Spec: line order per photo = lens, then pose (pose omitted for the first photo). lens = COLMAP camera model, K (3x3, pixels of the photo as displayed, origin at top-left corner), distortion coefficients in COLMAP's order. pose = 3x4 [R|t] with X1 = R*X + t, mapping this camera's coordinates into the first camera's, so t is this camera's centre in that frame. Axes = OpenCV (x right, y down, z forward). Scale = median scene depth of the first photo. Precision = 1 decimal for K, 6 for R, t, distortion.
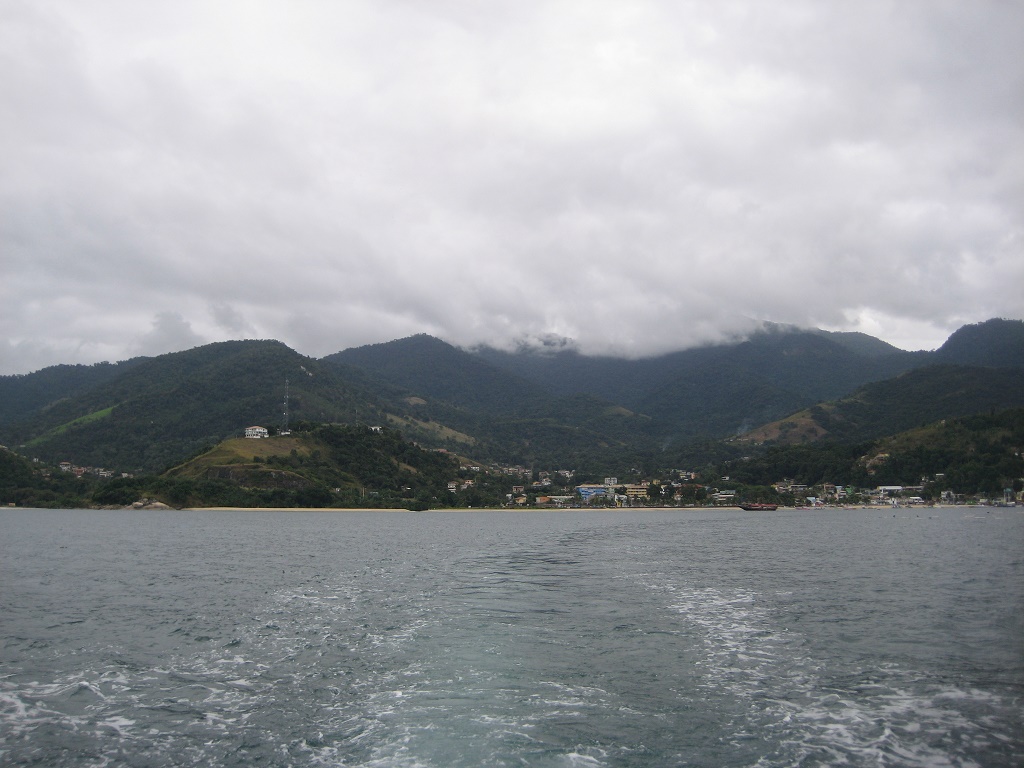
lens RADIAL K [[1062.4, 0, 512.0], [0, 1062.4, 384.0], [0, 0, 1]] dist [-0.162797, 0.209179]
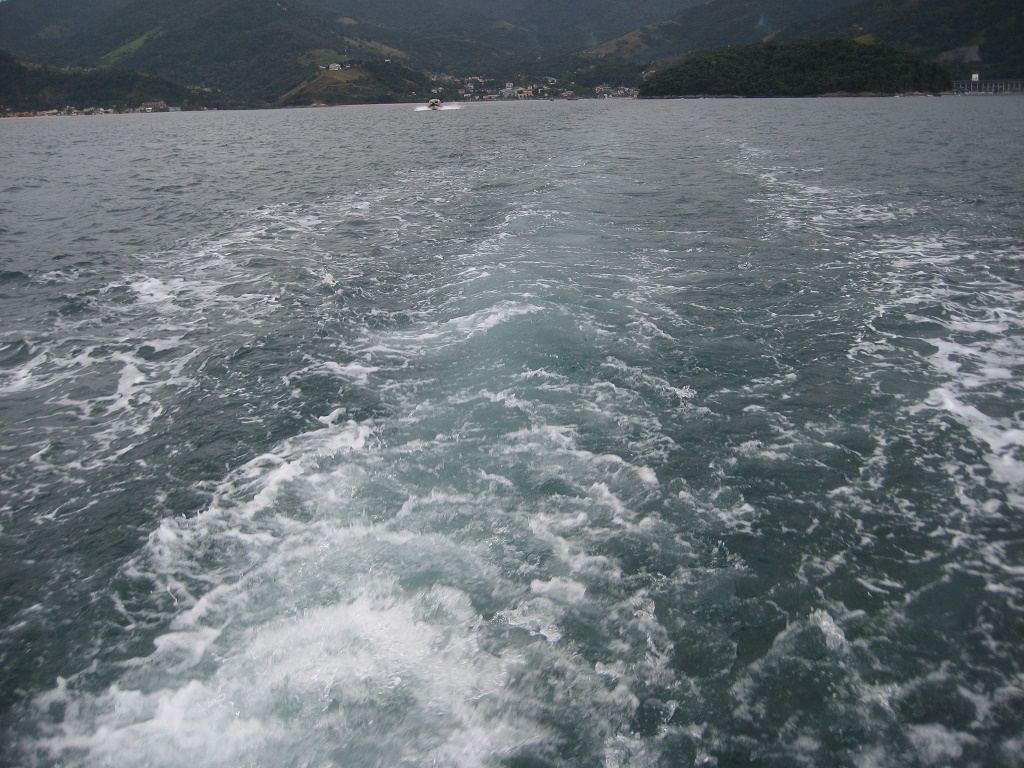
lens RADIAL K [[1062.4, 0, 512.0], [0, 1062.4, 384.0], [0, 0, 1]] dist [-0.162797, 0.209179]
pose [[0.992637, -0.051543, 0.109615, -0.077910], [0.007327, 0.928842, 0.370404, -0.060687], [-0.120907, -0.366873, 0.922380, -0.518835]]
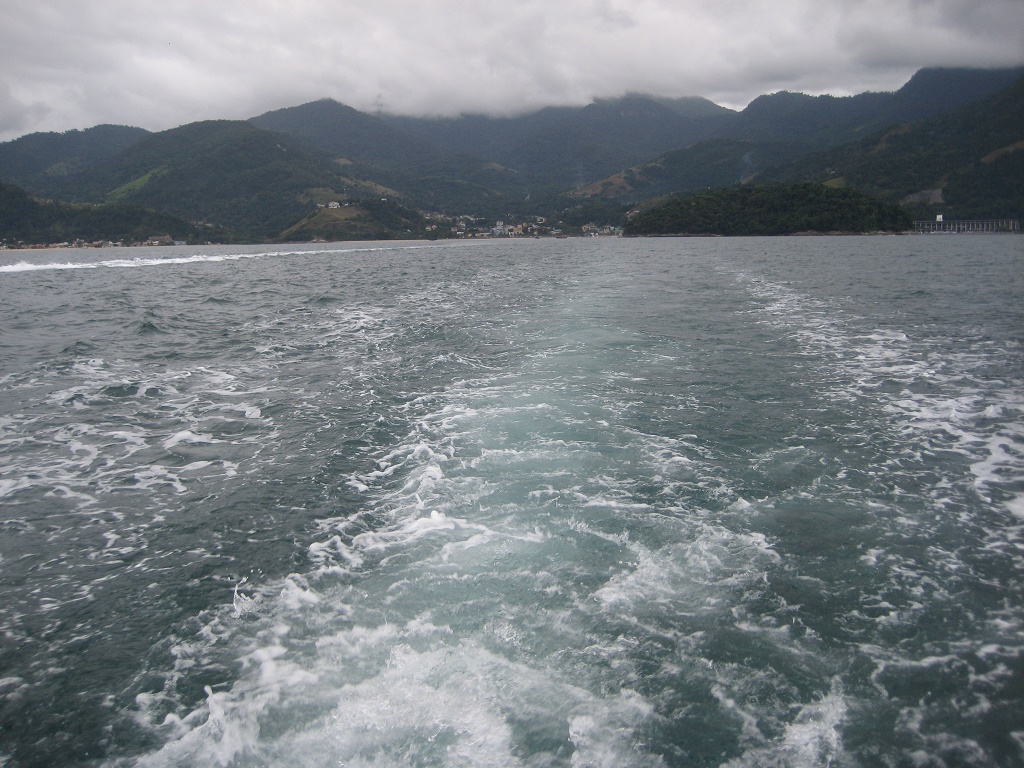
lens RADIAL K [[1062.4, 0, 512.0], [0, 1062.4, 384.0], [0, 0, 1]] dist [-0.162797, 0.209179]
pose [[0.991288, -0.032410, 0.127659, -0.084261], [-0.000534, 0.968255, 0.249964, -0.063727], [-0.131708, -0.247854, 0.959803, -0.545158]]
